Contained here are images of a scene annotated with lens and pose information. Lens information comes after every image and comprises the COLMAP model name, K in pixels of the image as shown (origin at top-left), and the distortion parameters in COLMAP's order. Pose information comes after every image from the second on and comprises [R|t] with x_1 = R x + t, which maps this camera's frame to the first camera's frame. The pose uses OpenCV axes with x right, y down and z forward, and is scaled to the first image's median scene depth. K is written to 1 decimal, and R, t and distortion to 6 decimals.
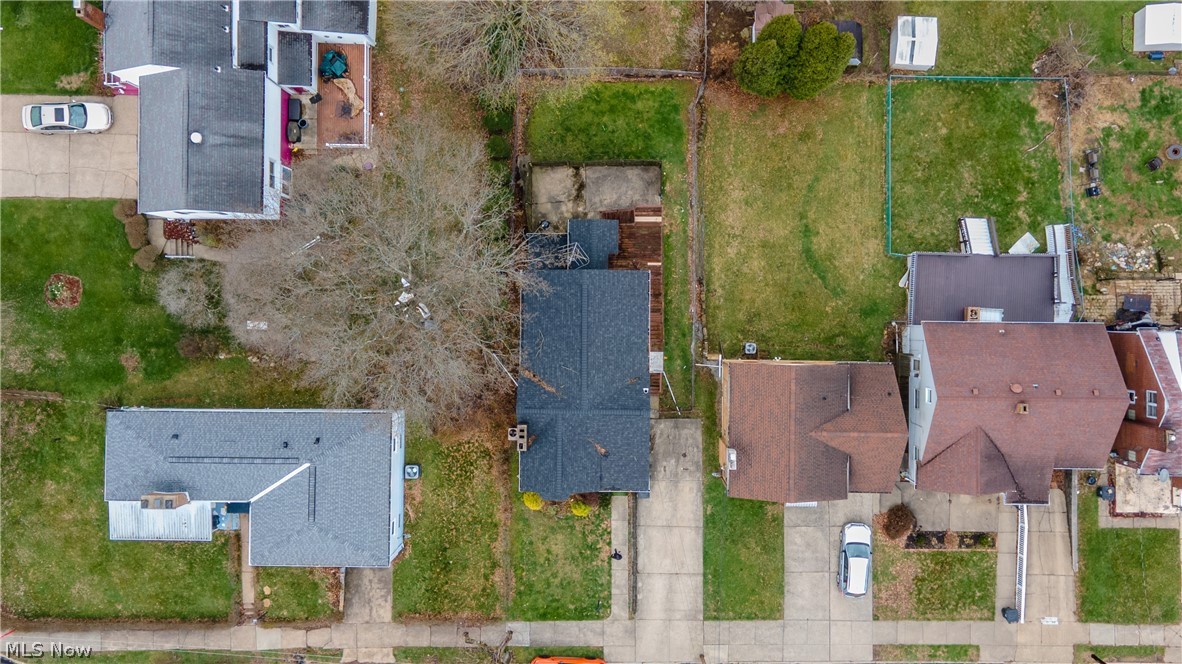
lens RADIAL K [[1154.2, 0, 598.6], [0, 1154.2, 337.3], [0, 0, 1]] dist [0.035668, 0.000000]
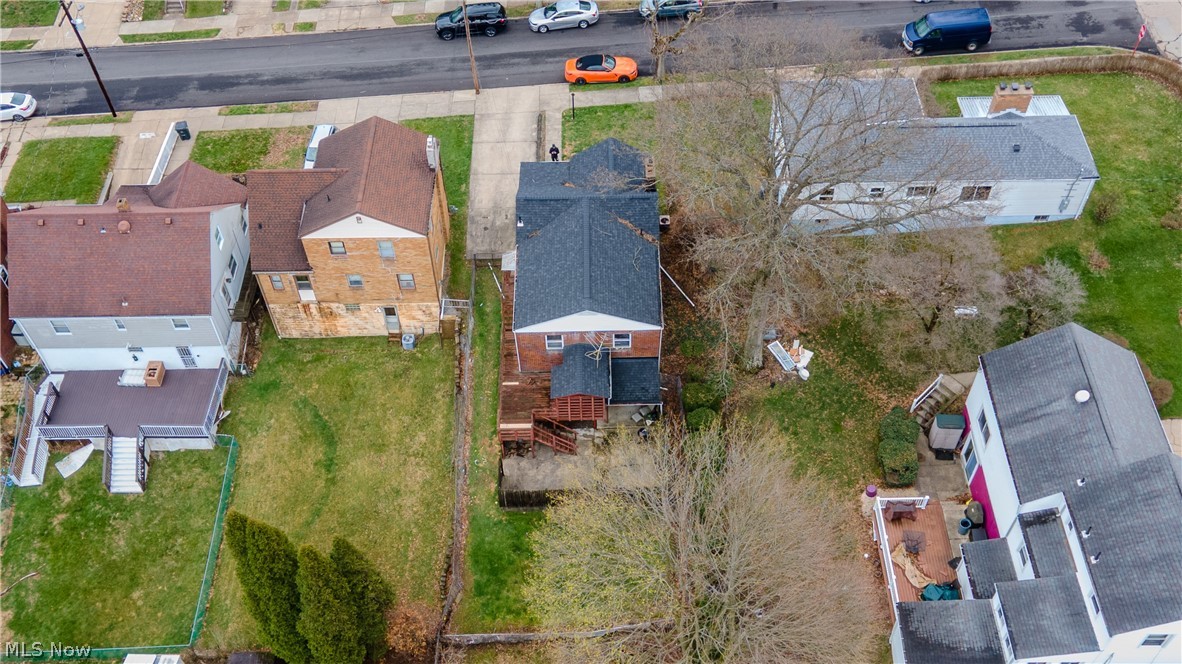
lens RADIAL K [[1154.2, 0, 597.2], [0, 1154.2, 329.0], [0, 0, 1]] dist [0.035668, 0.000000]
pose [[-0.998828, 0.042190, 0.023705, -0.036338], [-0.017467, -0.771128, 0.636441, -0.561508], [0.045131, 0.635281, 0.770961, 0.315474]]
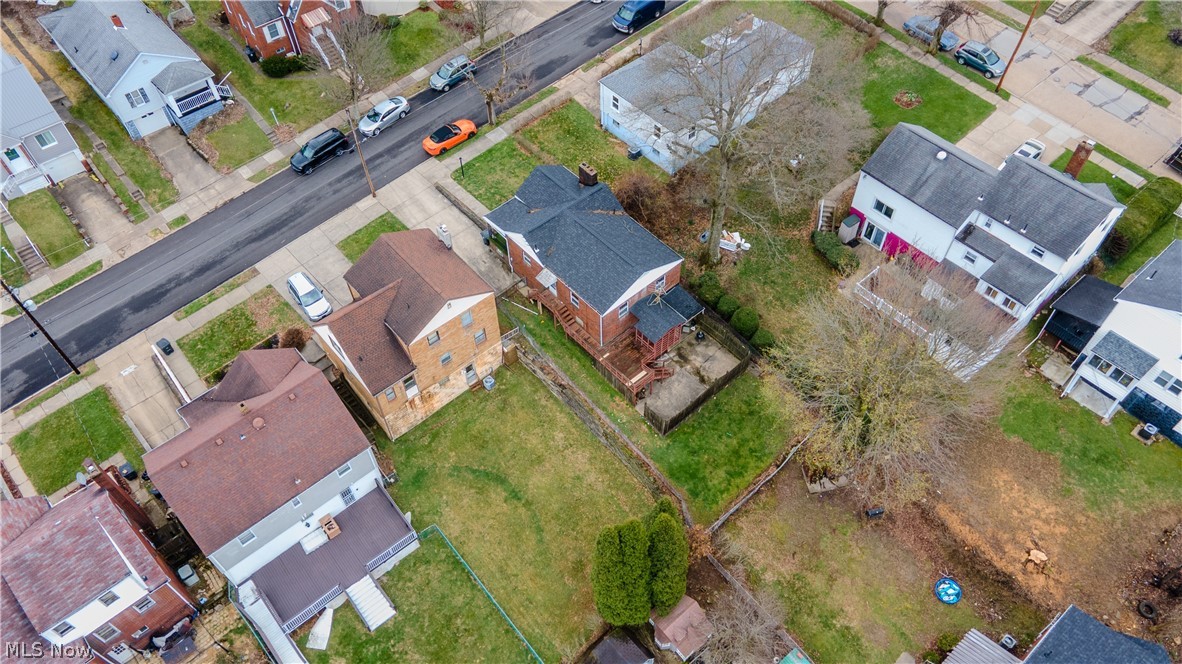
lens RADIAL K [[866.9, 0, 588.0], [0, 866.9, 298.3], [0, 0, 1]] dist [0.026604, 0.018654]
pose [[-0.748934, 0.536530, -0.388887, 0.343789], [-0.661671, -0.573716, 0.482743, -0.411271], [0.035896, 0.618858, 0.784682, 0.308592]]
